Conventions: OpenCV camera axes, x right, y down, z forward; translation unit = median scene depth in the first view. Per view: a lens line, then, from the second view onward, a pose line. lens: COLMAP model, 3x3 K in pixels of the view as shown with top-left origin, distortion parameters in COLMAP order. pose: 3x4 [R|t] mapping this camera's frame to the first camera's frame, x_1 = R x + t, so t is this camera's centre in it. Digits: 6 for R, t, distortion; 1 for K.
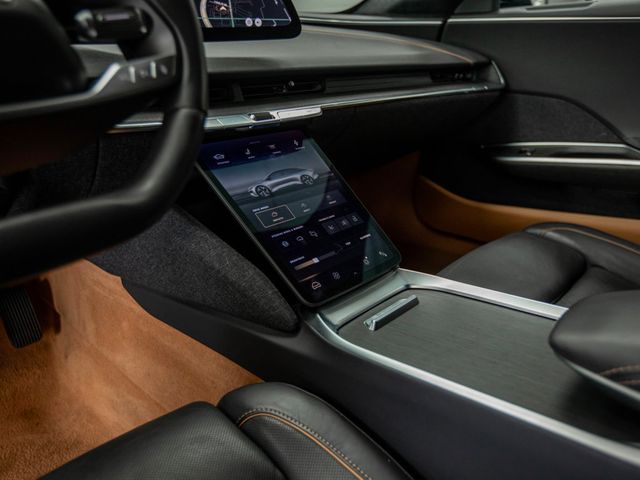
lens RADIAL K [[500.3, 0, 309.7], [0, 500.3, 237.8], [0, 0, 1]] dist [-0.002840, 0.003388]
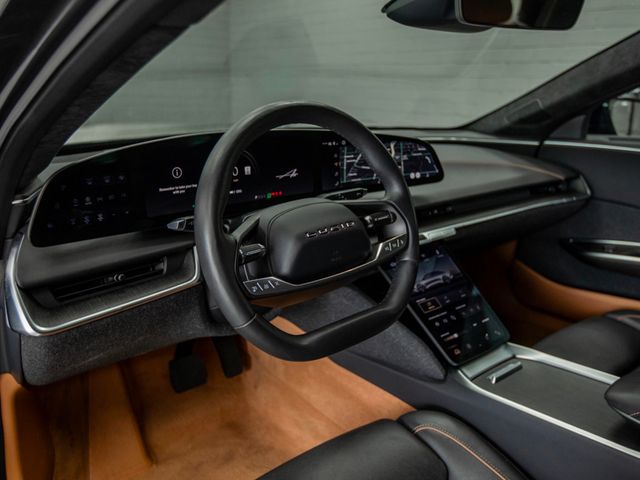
lens RADIAL K [[538.7, 0, 320.0], [0, 538.7, 240.0], [0, 0, 1]] dist [-0.004280, 0.062383]
pose [[0.992801, 0.047558, -0.109931, -0.220444], [-0.056109, 0.995524, -0.076050, -0.093085], [0.105822, 0.081671, 0.991025, -0.692027]]
